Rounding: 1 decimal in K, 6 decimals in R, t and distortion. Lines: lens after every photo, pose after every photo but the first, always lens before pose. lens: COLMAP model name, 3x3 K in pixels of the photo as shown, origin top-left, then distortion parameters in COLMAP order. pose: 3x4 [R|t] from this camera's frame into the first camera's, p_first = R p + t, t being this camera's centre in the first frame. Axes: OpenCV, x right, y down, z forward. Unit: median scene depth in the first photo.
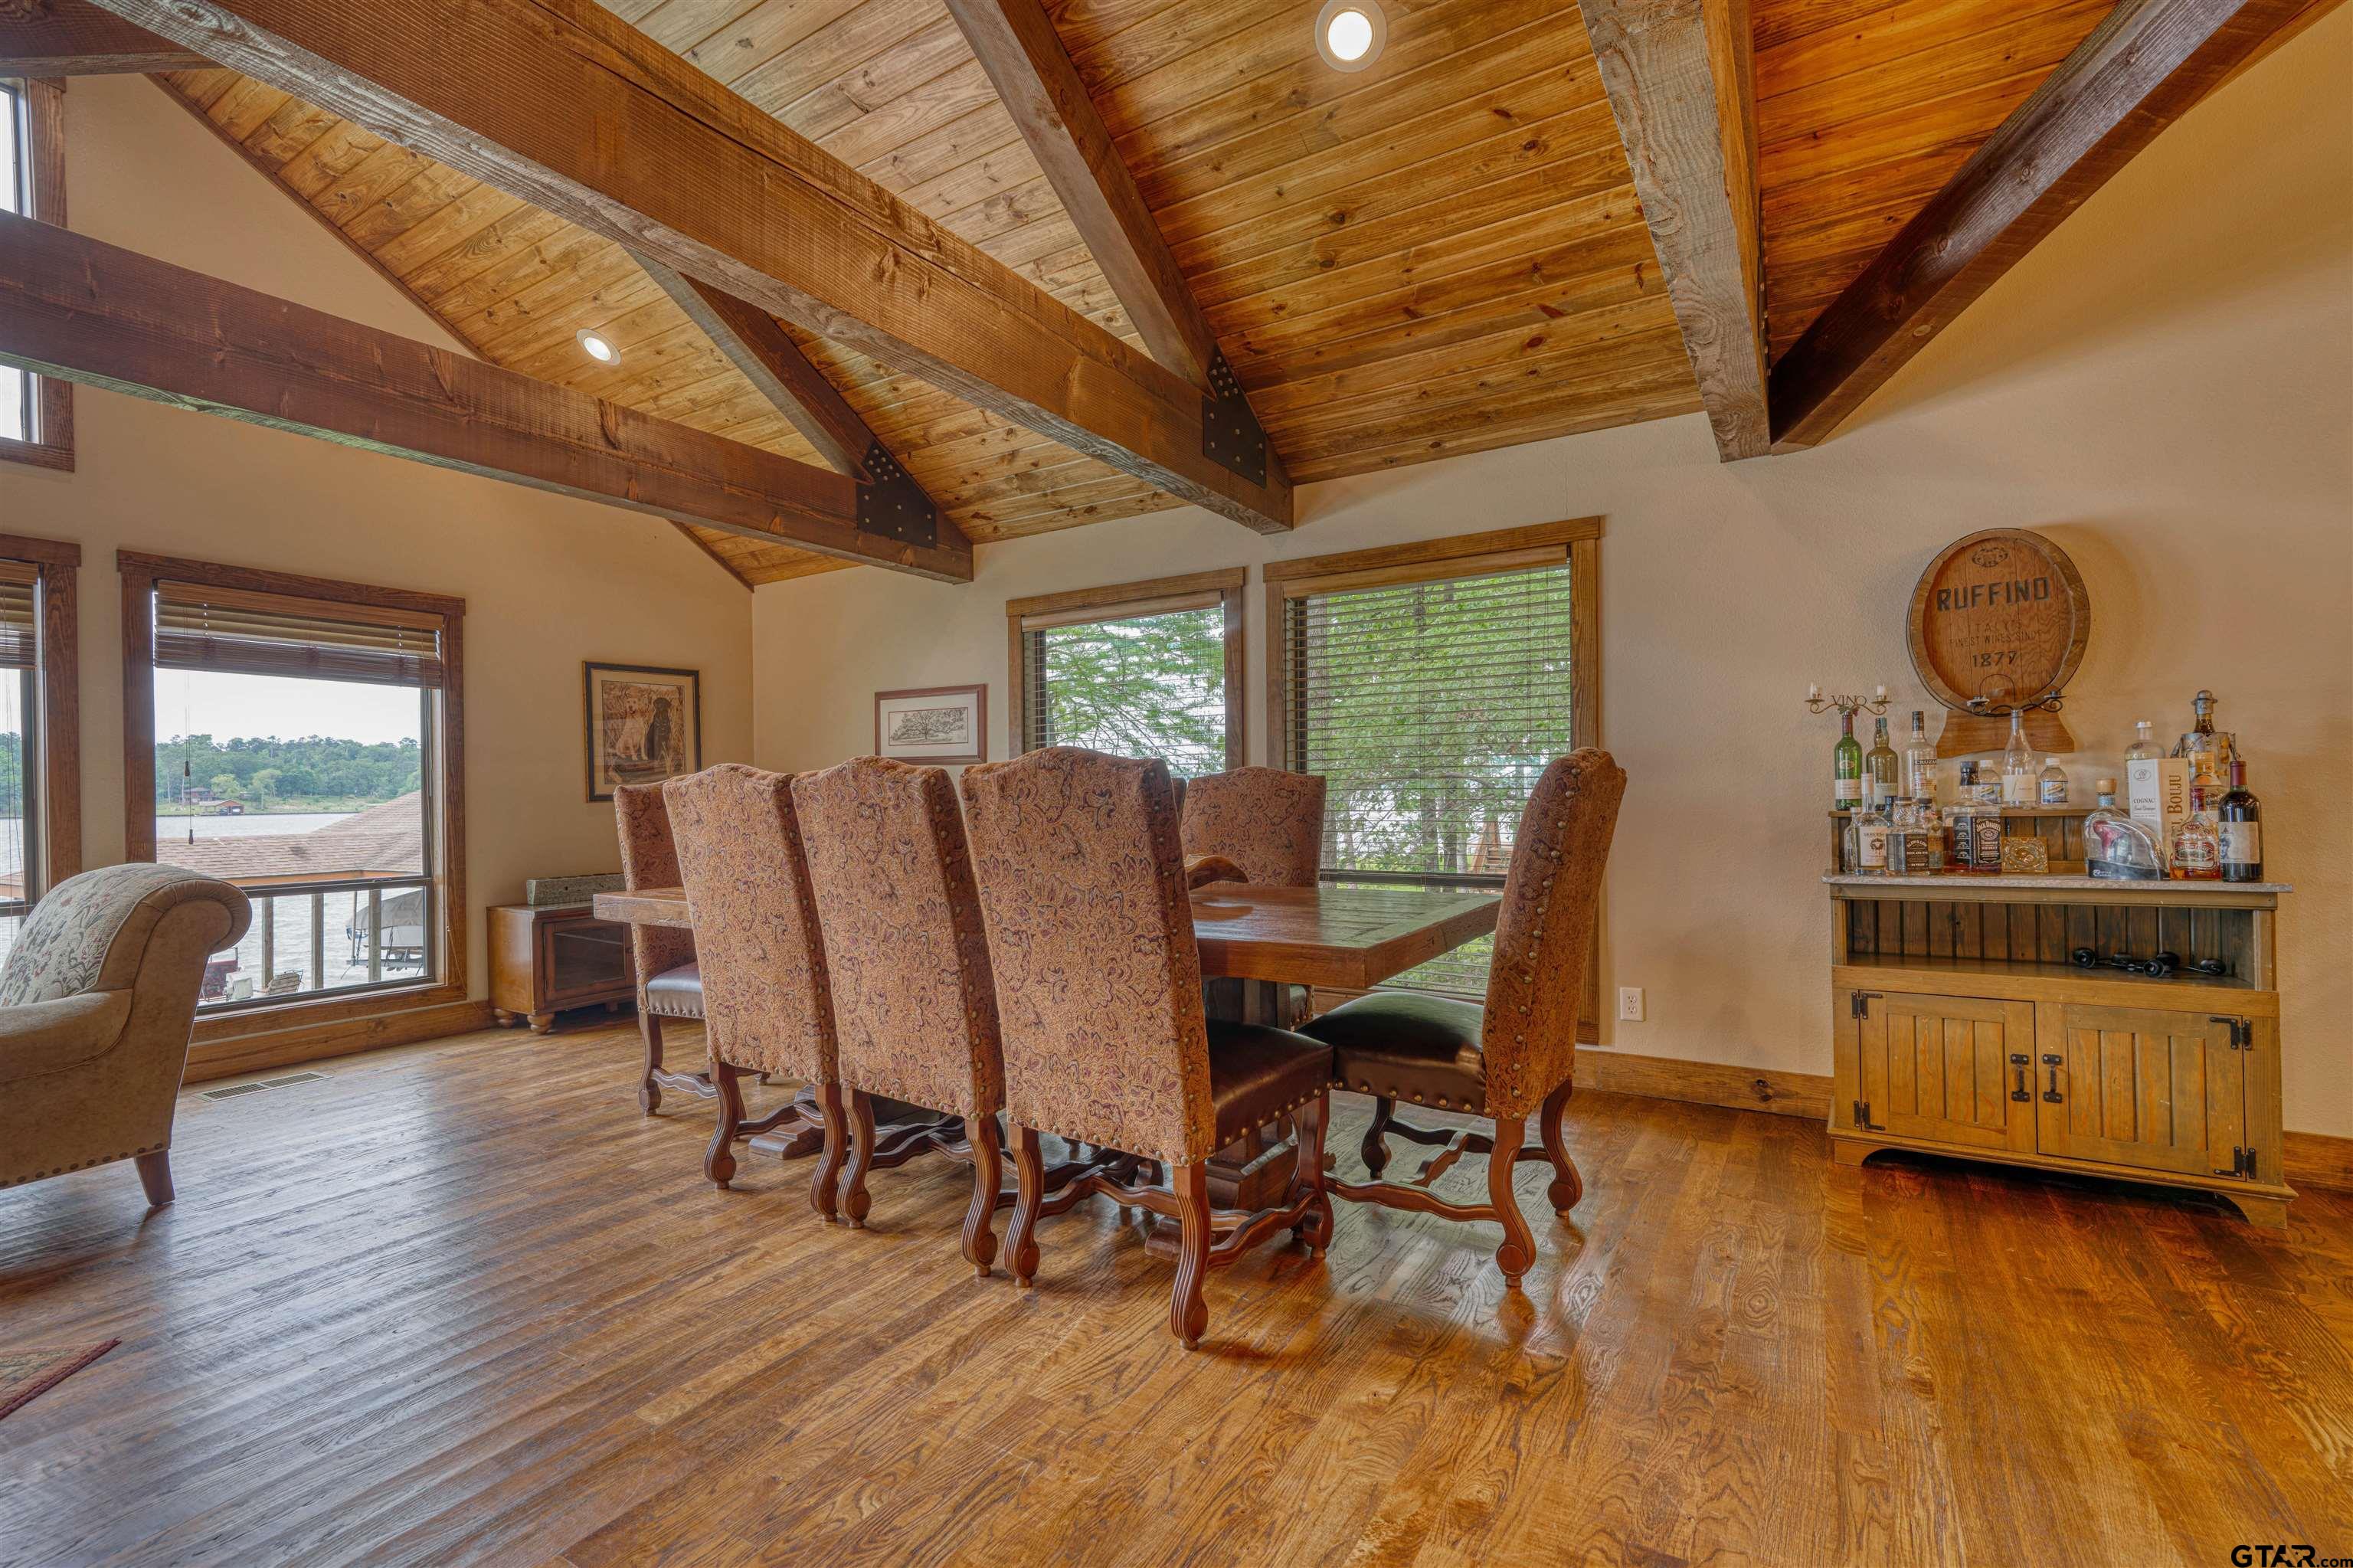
lens RADIAL K [[1037.4, 0, 1152.0], [0, 1037.4, 797.1], [0, 0, 1]] dist [0.009416, -0.000023]
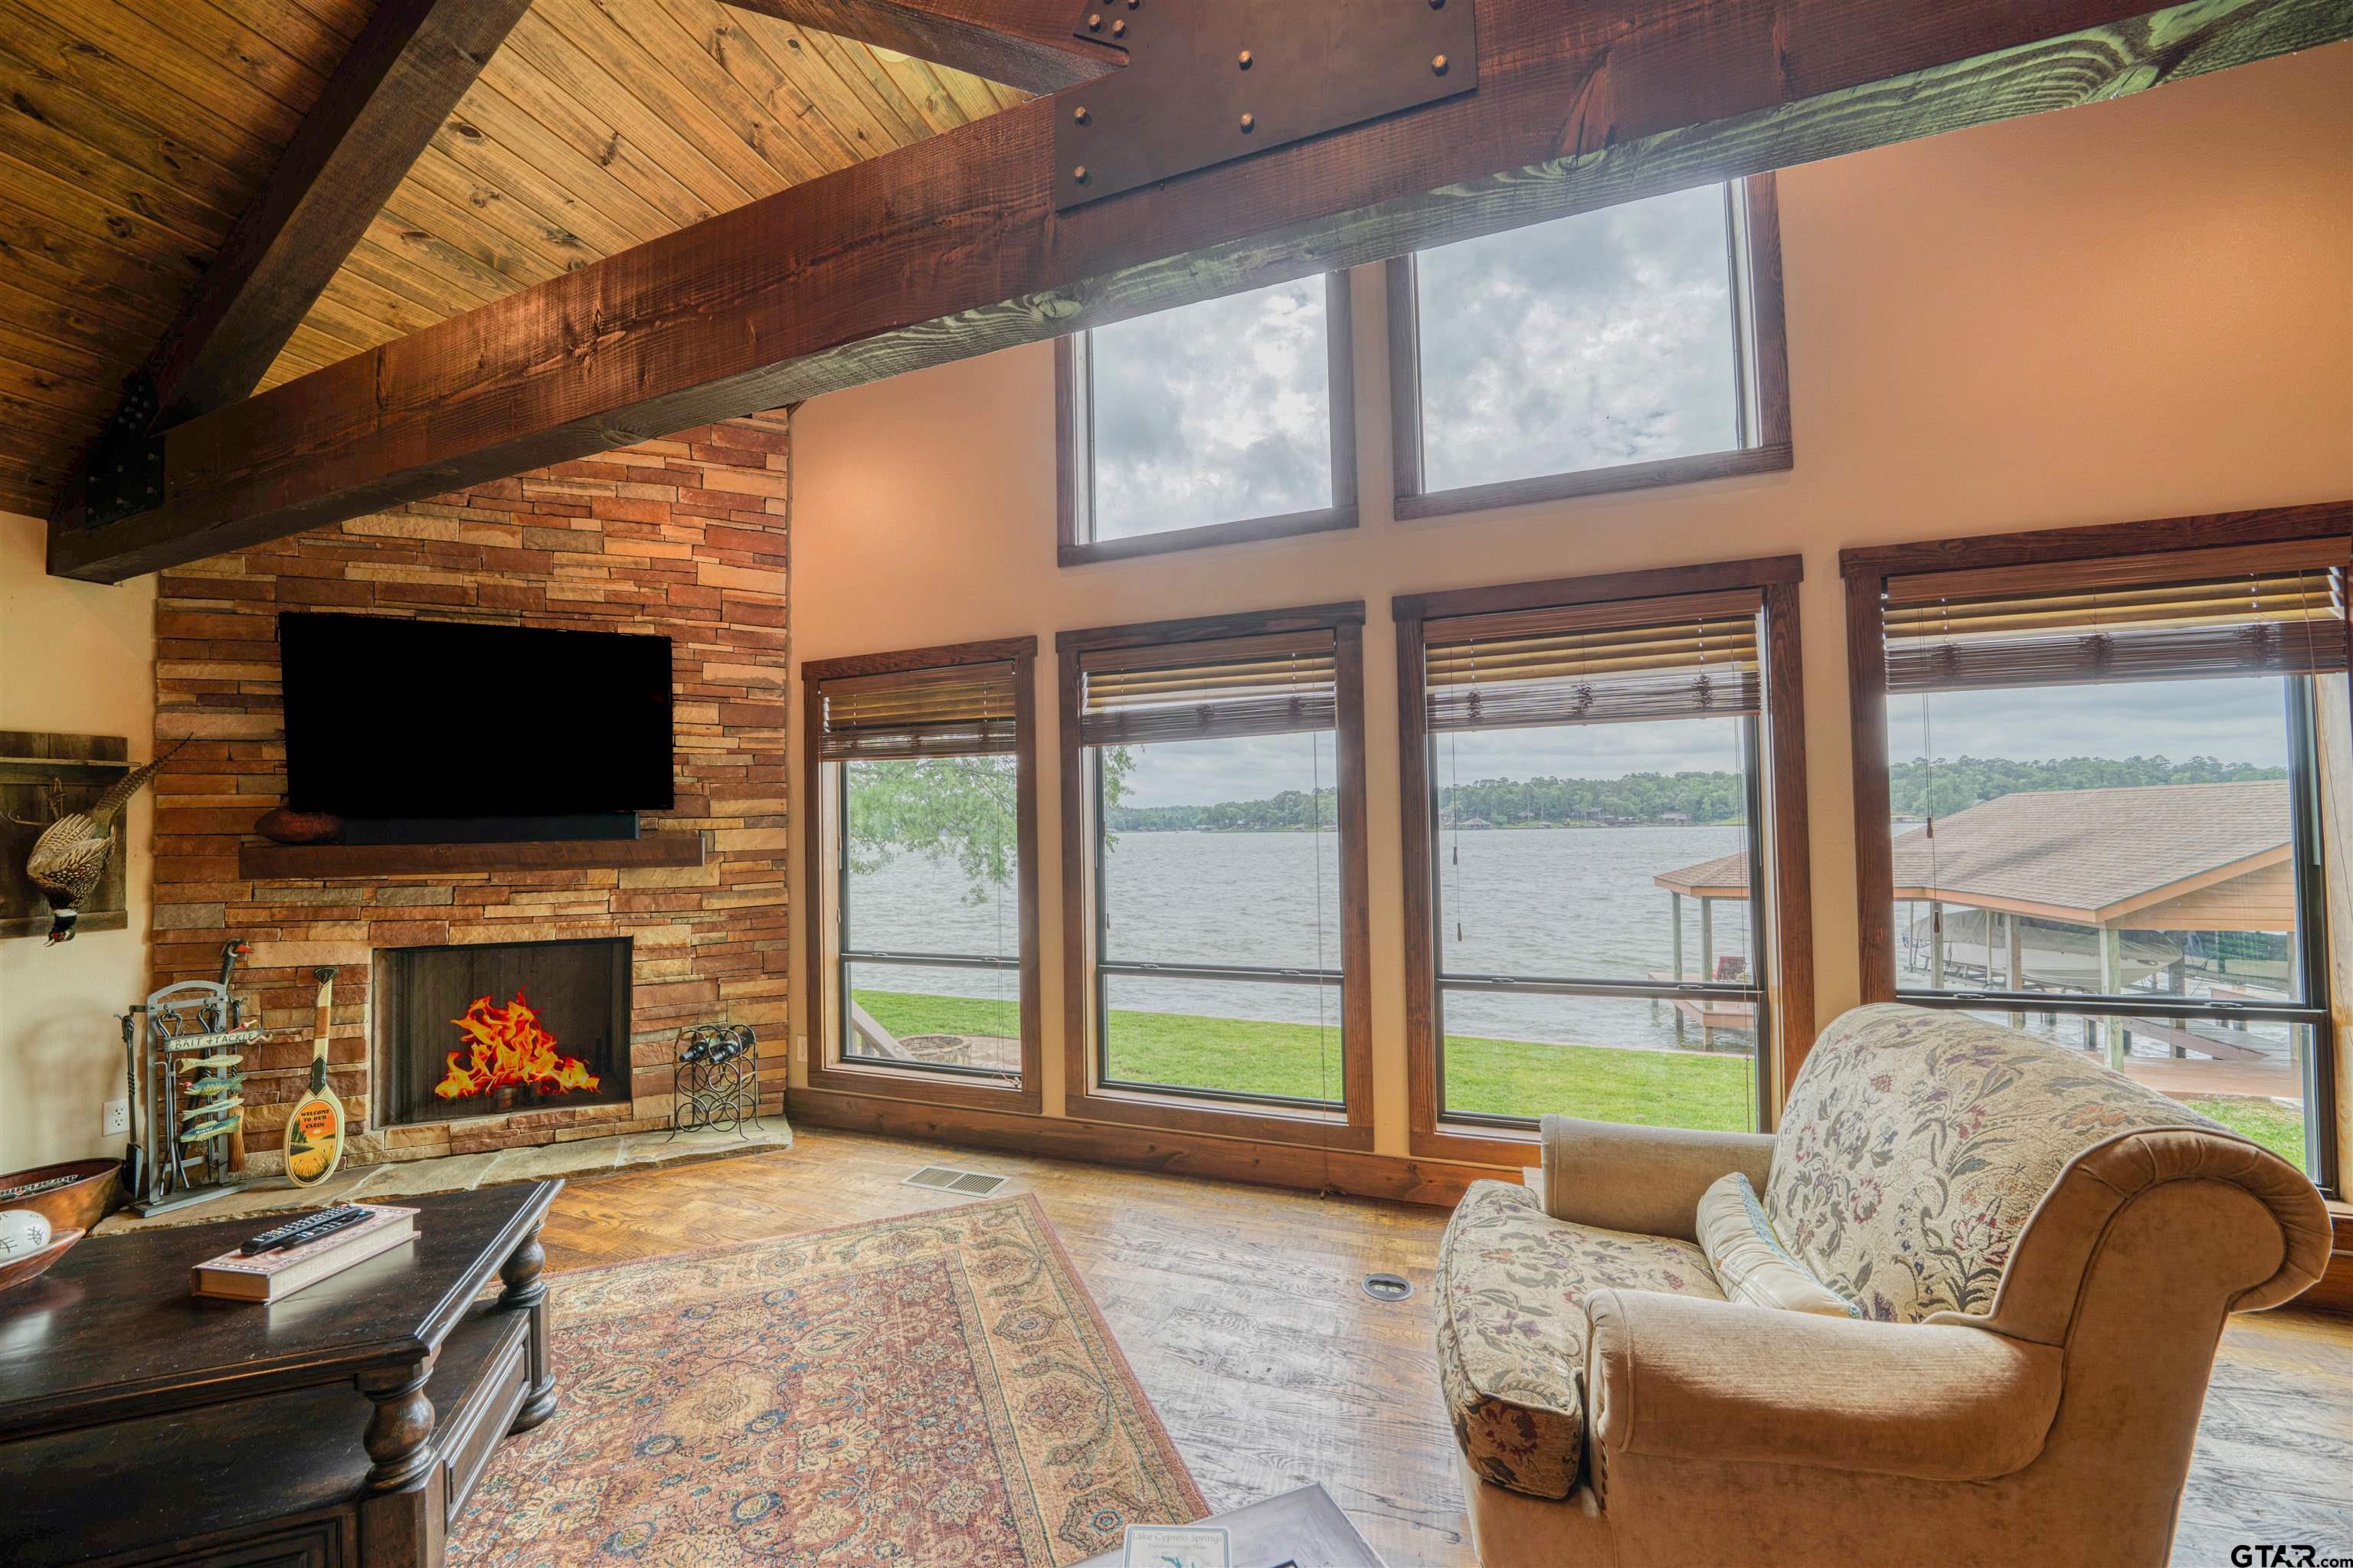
lens RADIAL K [[849.8, 0, 1153.0], [0, 849.8, 800.6], [0, 0, 1]] dist [-0.022239, 0.000424]
pose [[0.201286, -0.022615, -0.979272, -0.515375], [0.010940, 0.999723, -0.020839, -0.044845], [0.979472, -0.006518, 0.201477, 0.393819]]
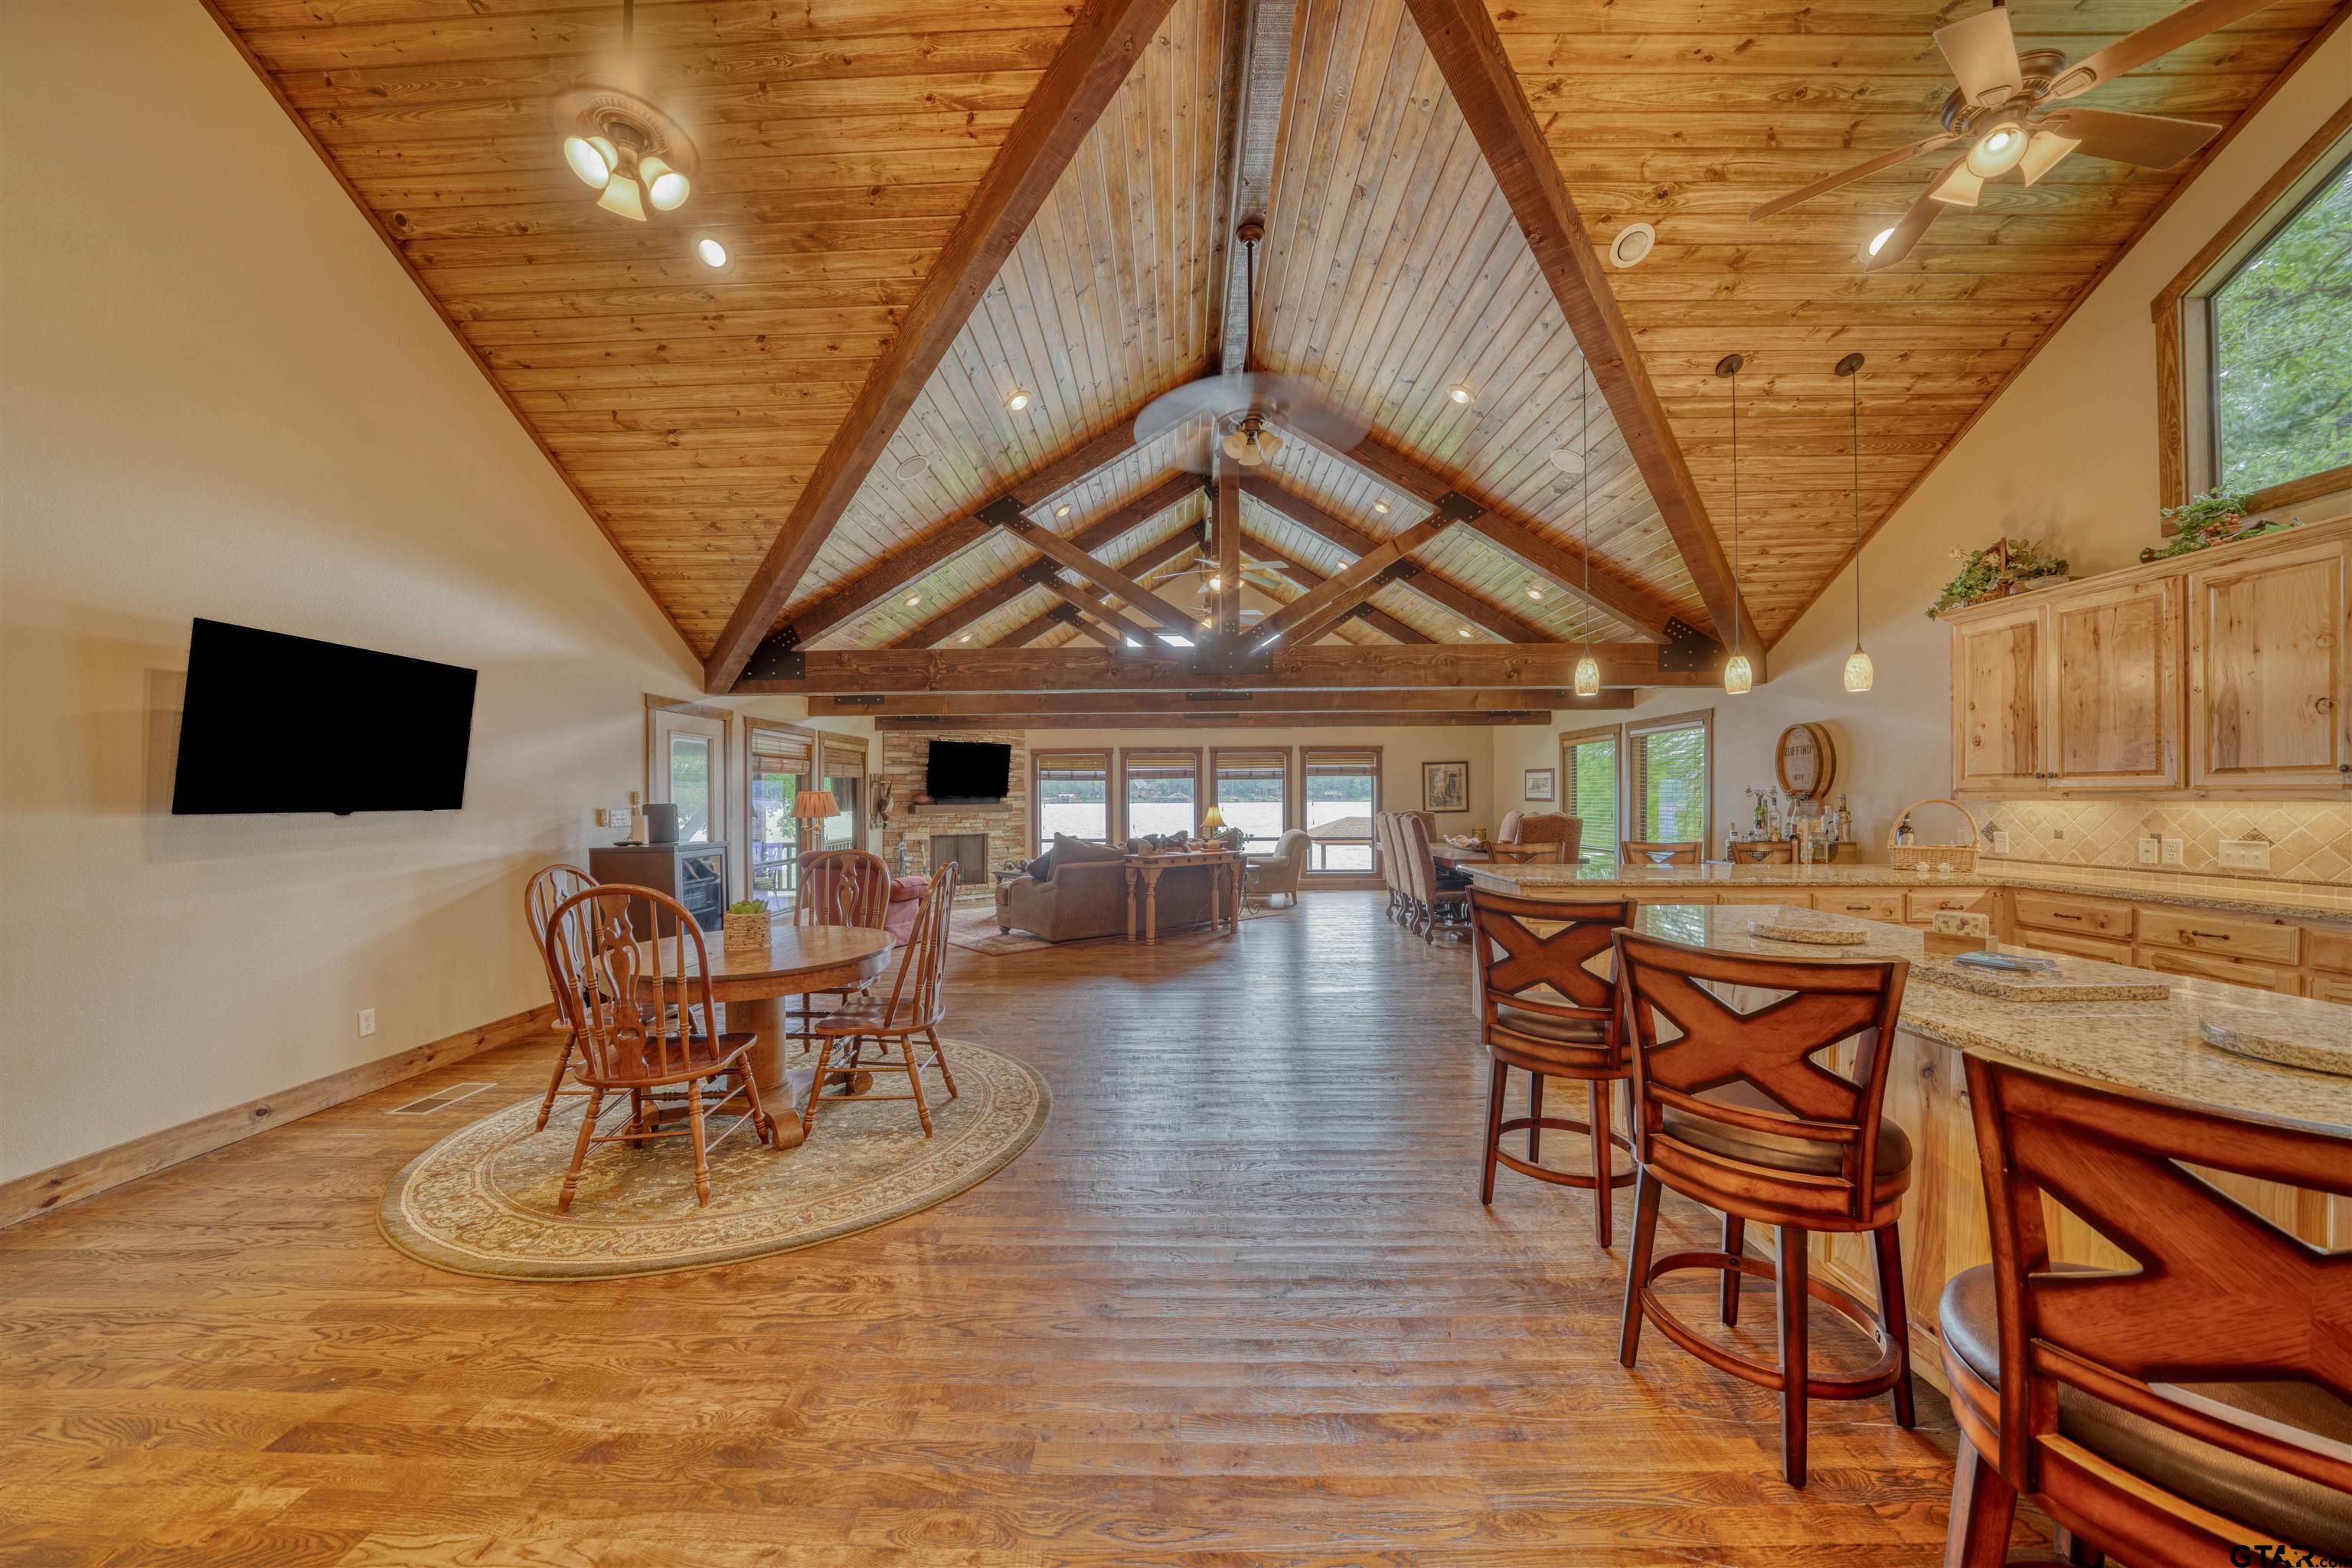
lens RADIAL K [[813.3, 0, 1159.2], [0, 813.3, 799.2], [0, 0, 1]] dist [-0.027696, 0.003187]
pose [[0.519951, 0.010965, -0.854126, 1.351422], [-0.002964, 0.999935, 0.011032, -0.080406], [0.854191, -0.003204, 0.519949, -1.032065]]
